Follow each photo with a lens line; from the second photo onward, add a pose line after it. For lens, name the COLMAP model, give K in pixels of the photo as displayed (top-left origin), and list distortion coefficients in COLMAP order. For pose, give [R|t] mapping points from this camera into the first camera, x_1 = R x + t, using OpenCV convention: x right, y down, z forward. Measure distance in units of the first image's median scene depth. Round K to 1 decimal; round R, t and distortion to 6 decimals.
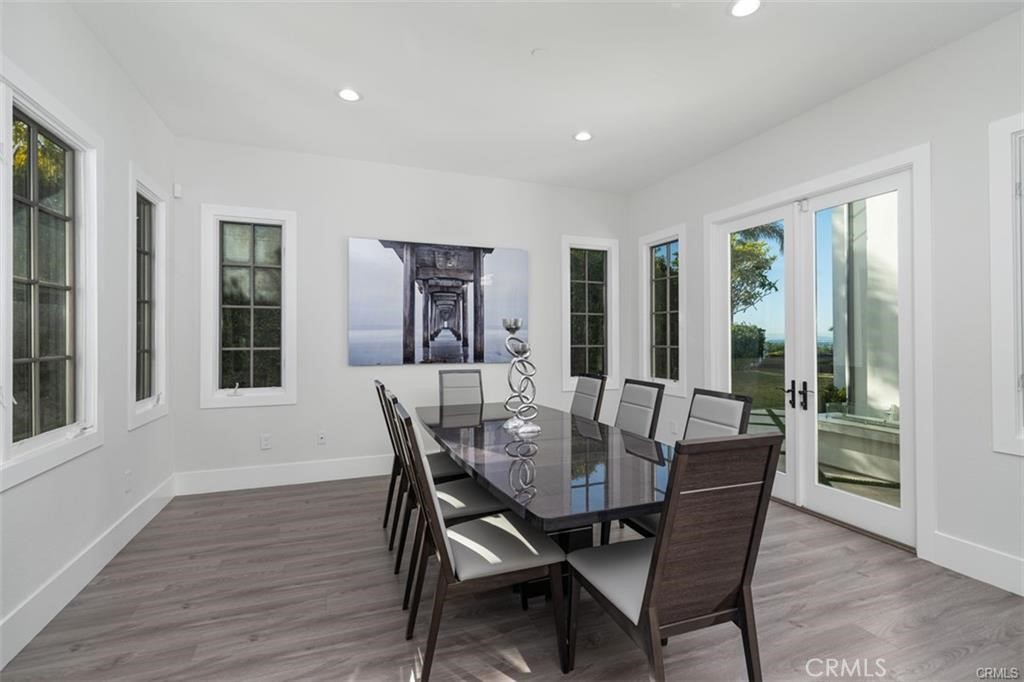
lens RADIAL K [[480.7, 0, 515.2], [0, 480.7, 337.9], [0, 0, 1]] dist [-0.018777, -0.000340]
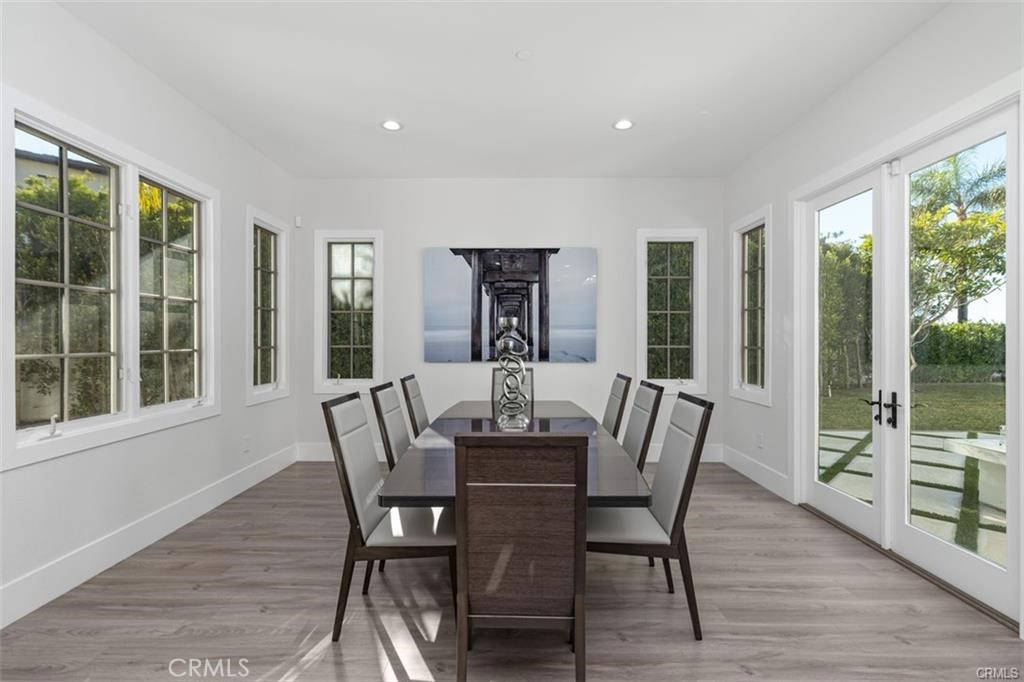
lens RADIAL K [[480.7, 0, 509.7], [0, 480.7, 344.4], [0, 0, 1]] dist [-0.018777, -0.000340]
pose [[0.924350, 0.004659, -0.381516, 0.260631], [-0.000831, 0.999948, 0.010199, 0.004864], [0.381544, -0.009110, 0.924306, 0.029029]]
